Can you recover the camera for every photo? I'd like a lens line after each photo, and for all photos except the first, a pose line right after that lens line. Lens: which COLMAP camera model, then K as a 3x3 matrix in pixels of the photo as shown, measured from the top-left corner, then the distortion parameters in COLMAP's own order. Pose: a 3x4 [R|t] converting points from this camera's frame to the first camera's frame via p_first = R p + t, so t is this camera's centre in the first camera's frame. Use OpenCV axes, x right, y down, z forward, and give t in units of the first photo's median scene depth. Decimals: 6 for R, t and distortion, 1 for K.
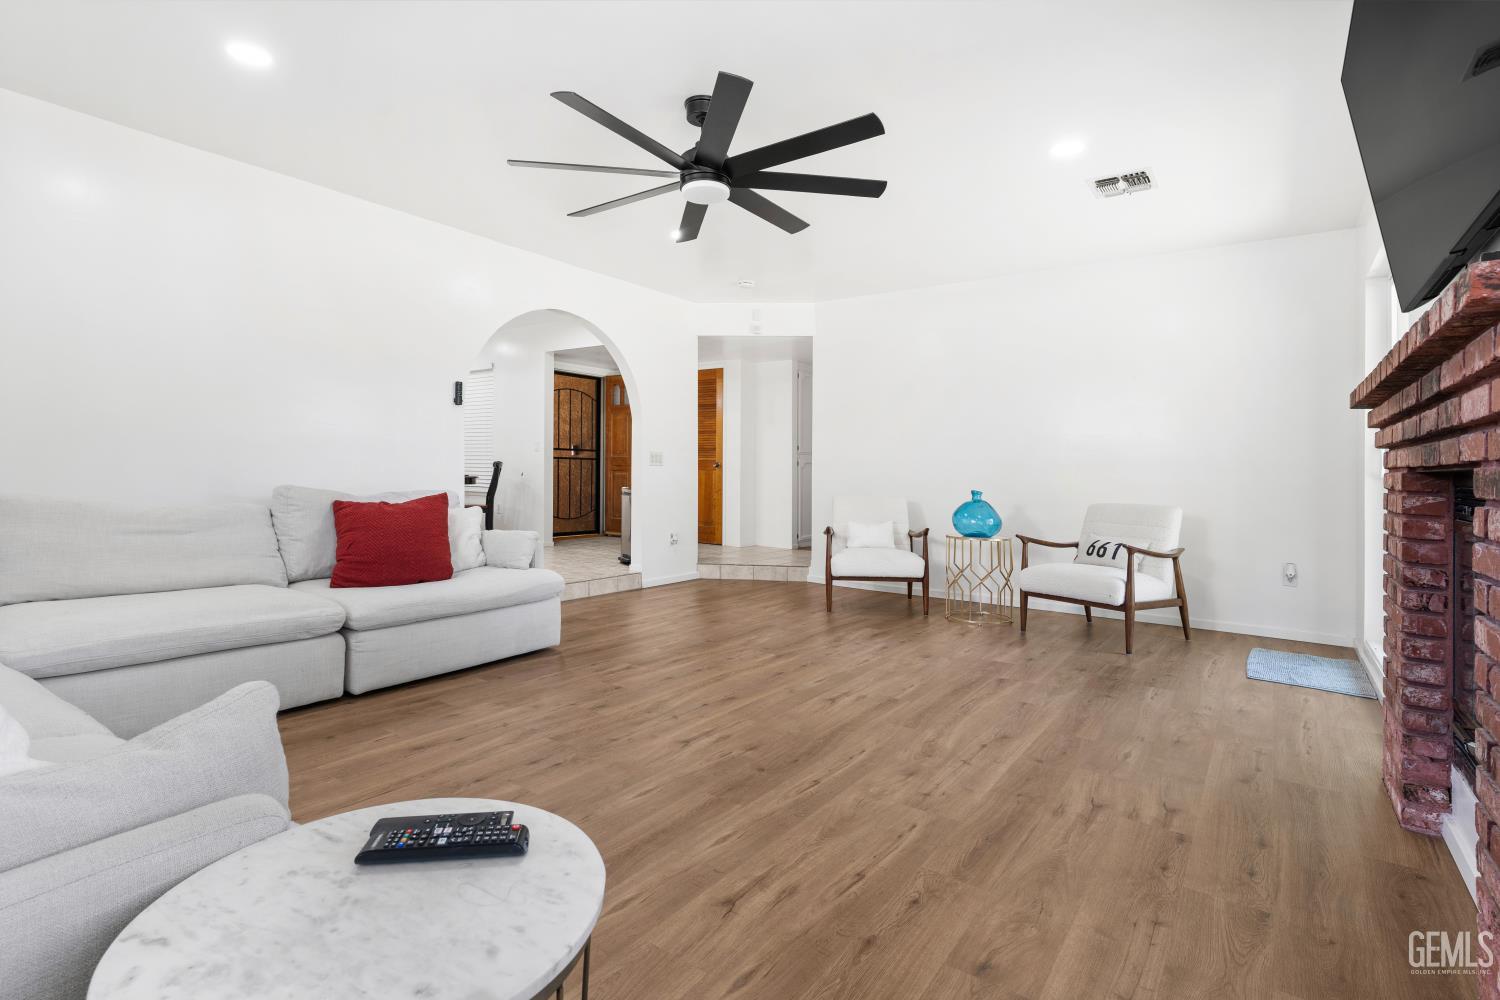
lens RADIAL K [[723.6, 0, 753.4], [0, 723.6, 483.5], [0, 0, 1]] dist [-0.000431, -0.000010]
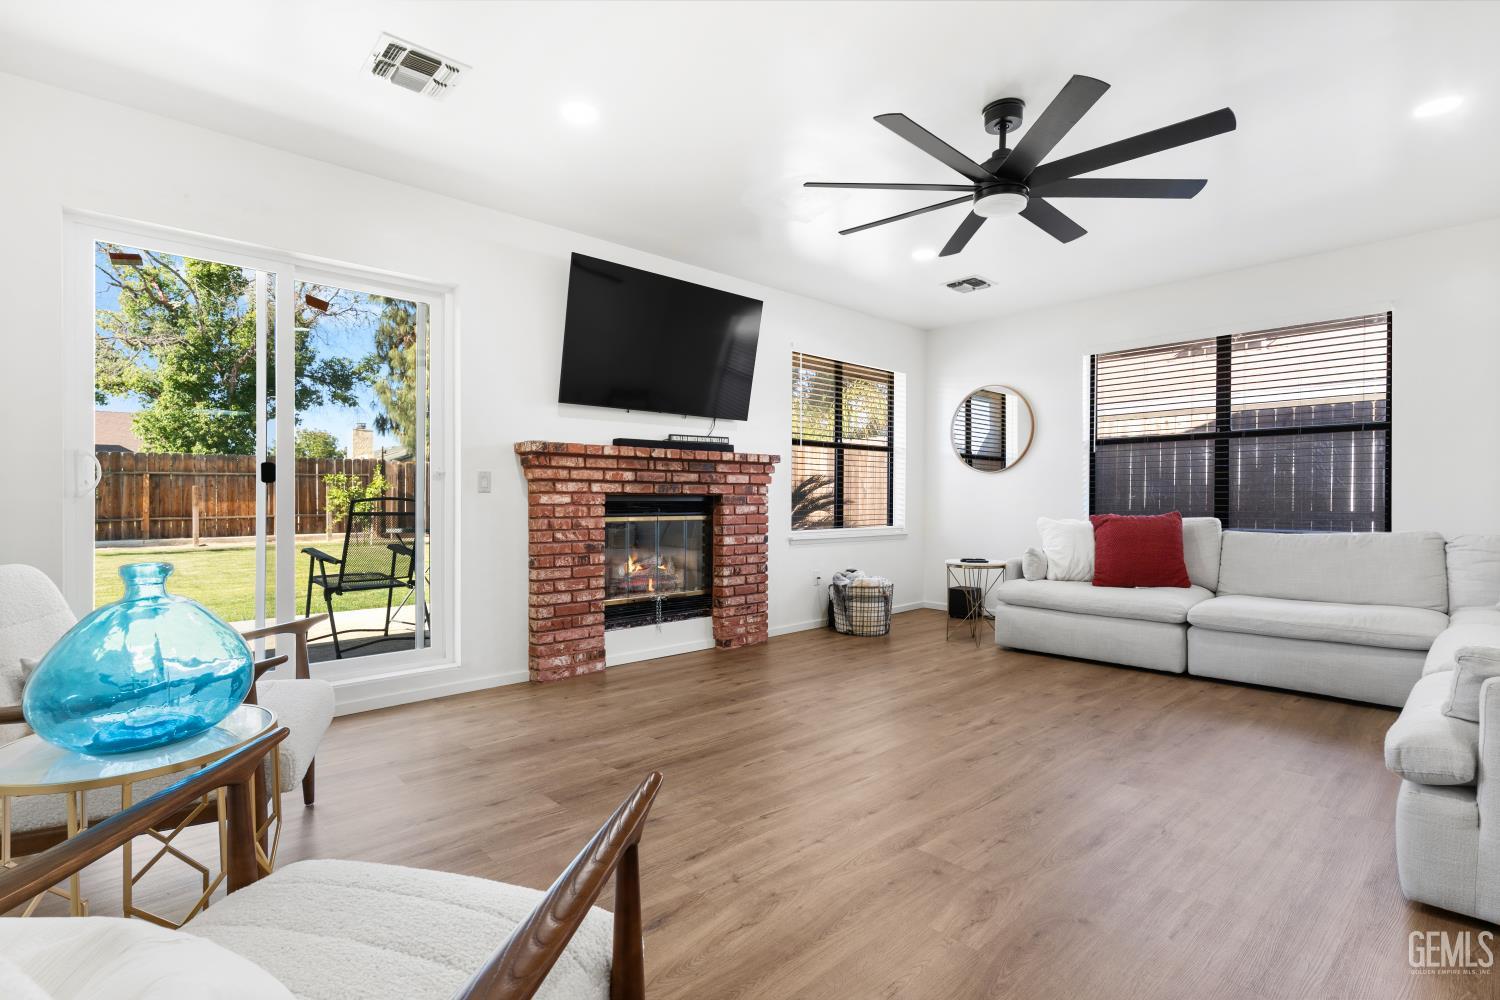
lens RADIAL K [[723.6, 0, 753.4], [0, 723.6, 483.5], [0, 0, 1]] dist [-0.000431, -0.000010]
pose [[-0.981545, -0.014611, 0.190671, 0.078529], [-0.015319, 0.999880, -0.002244, -0.046103], [-0.190616, -0.005124, -0.981651, 2.274111]]
